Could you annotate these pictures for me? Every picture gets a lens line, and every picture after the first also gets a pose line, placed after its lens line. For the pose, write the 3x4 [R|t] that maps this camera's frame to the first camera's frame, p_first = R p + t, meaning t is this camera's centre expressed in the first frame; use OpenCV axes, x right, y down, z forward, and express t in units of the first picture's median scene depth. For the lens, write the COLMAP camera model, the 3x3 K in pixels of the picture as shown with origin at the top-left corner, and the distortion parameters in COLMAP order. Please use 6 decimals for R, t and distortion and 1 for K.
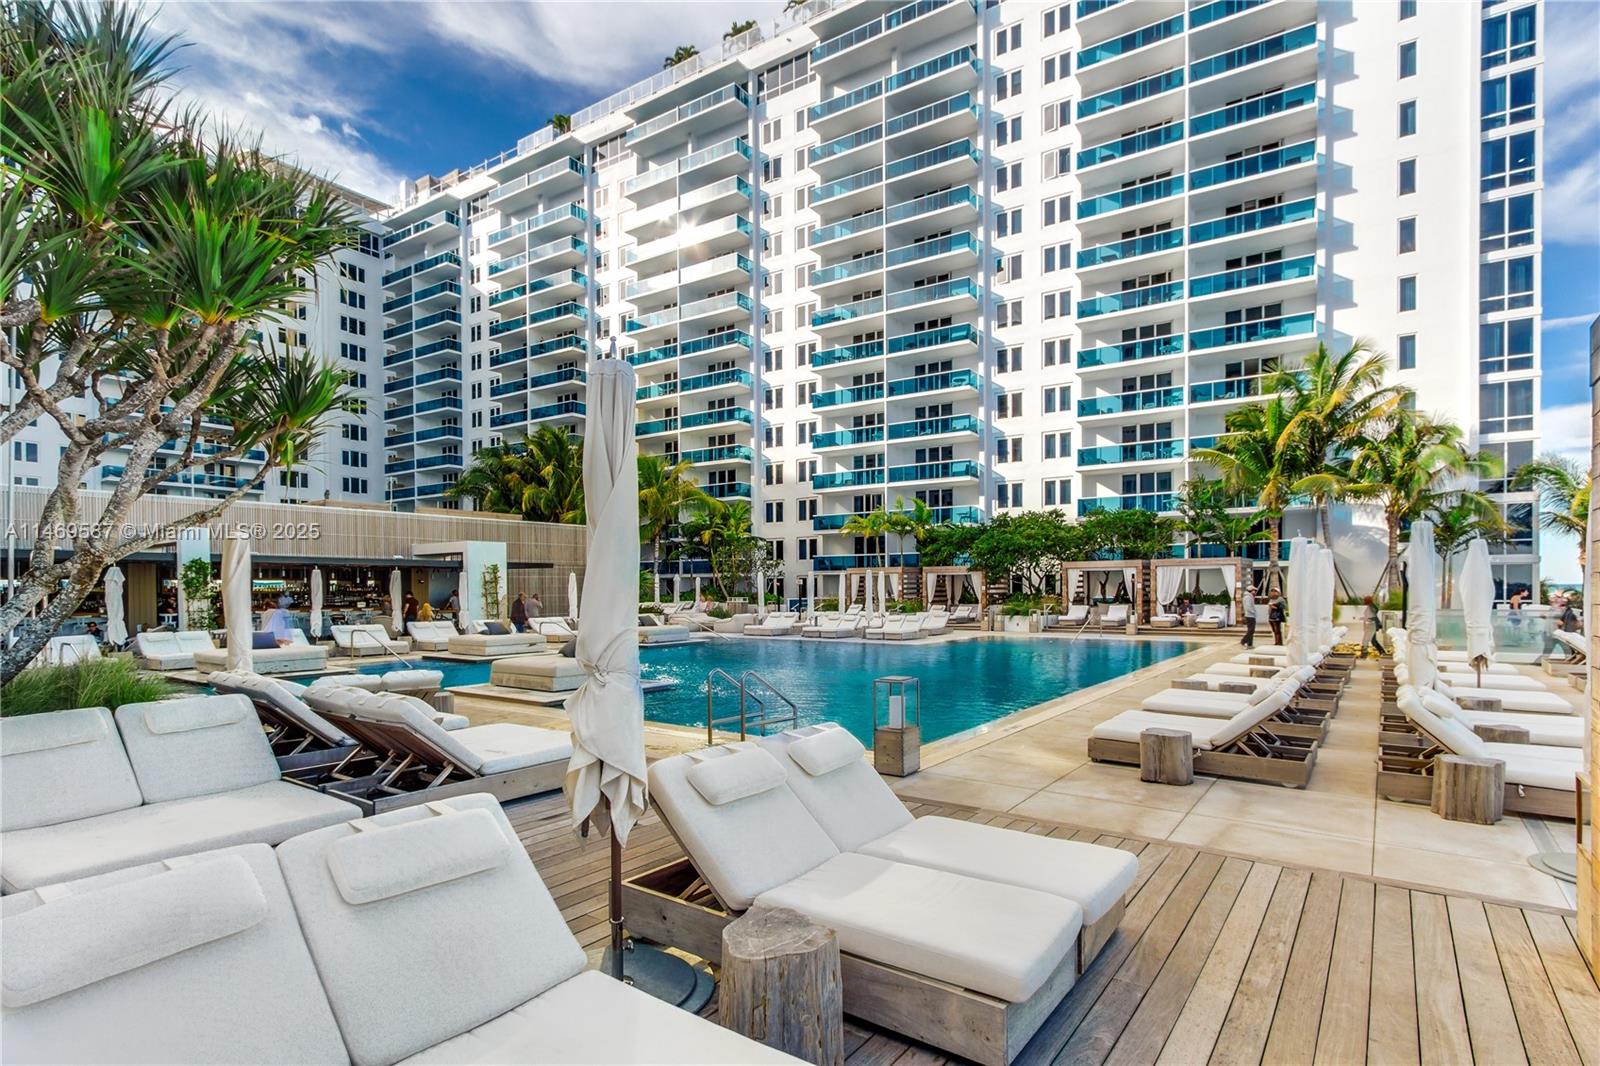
lens RADIAL K [[819.3, 0, 823.6], [0, 819.3, 579.1], [0, 0, 1]] dist [0.000088, -0.000465]
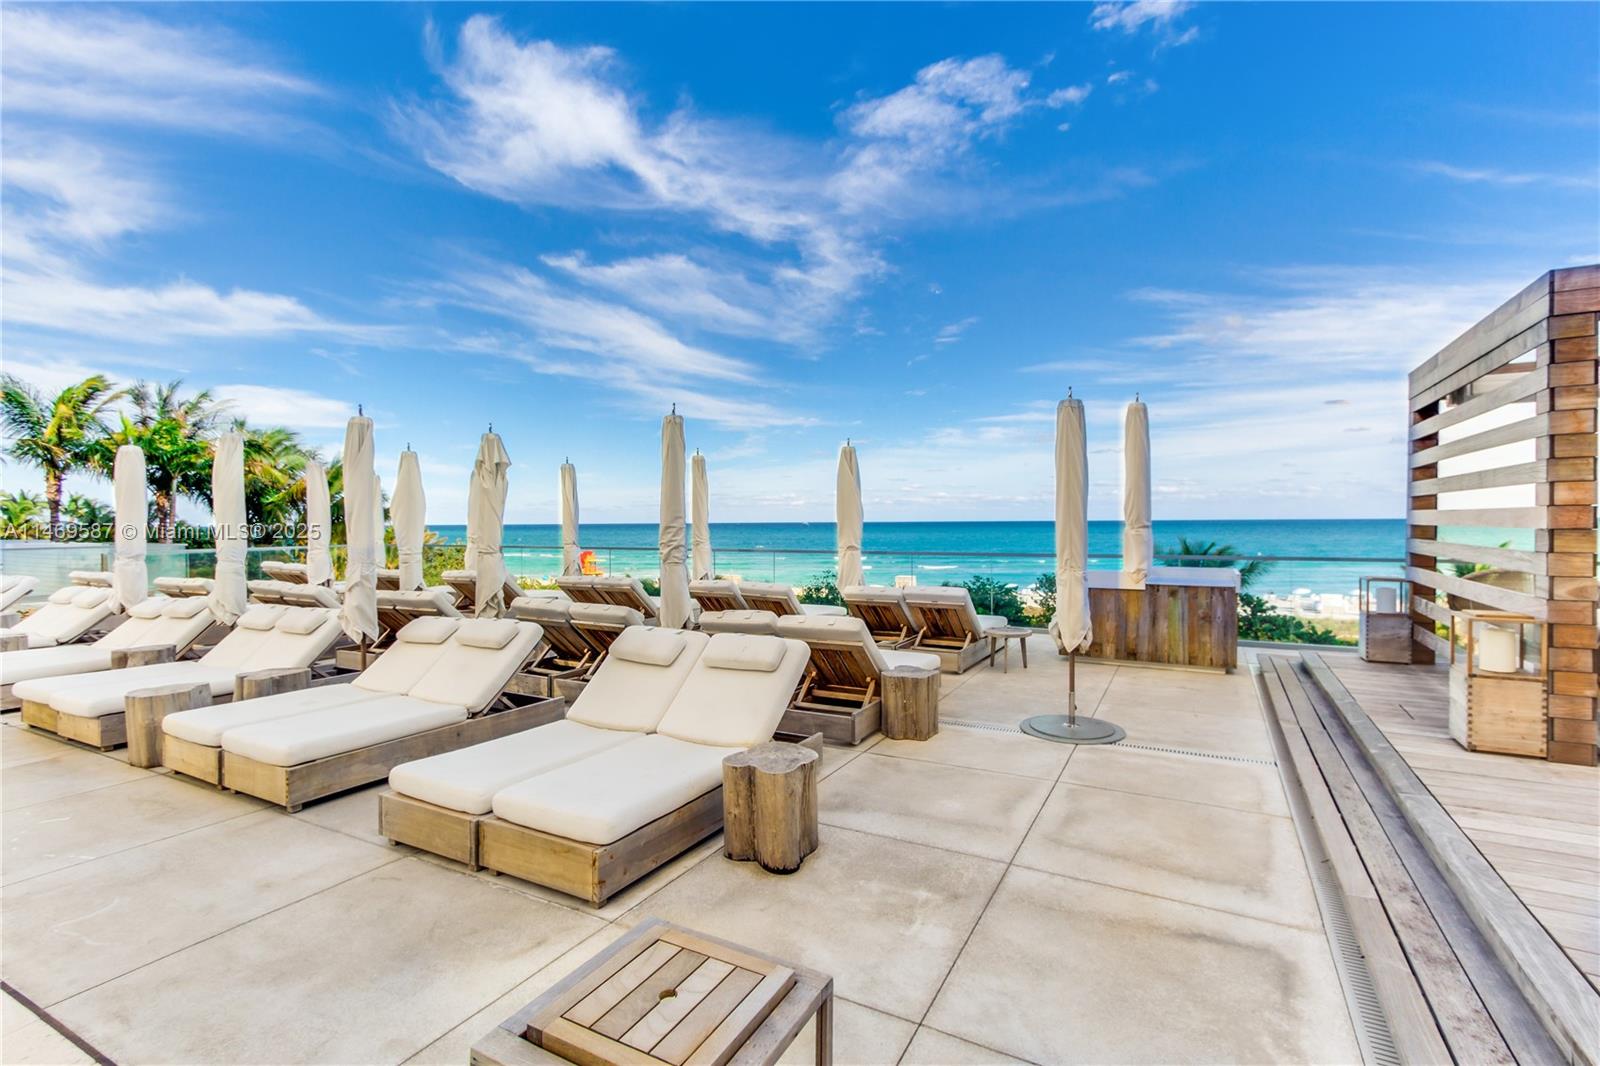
lens RADIAL K [[736.9, 0, 808.0], [0, 736.9, 534.9], [0, 0, 1]] dist [-0.000166, 0.000318]
pose [[-0.114768, -0.018652, 0.993217, -0.043455], [0.003103, 0.999812, 0.019135, 0.046128], [-0.993388, 0.005278, -0.114688, 1.183186]]
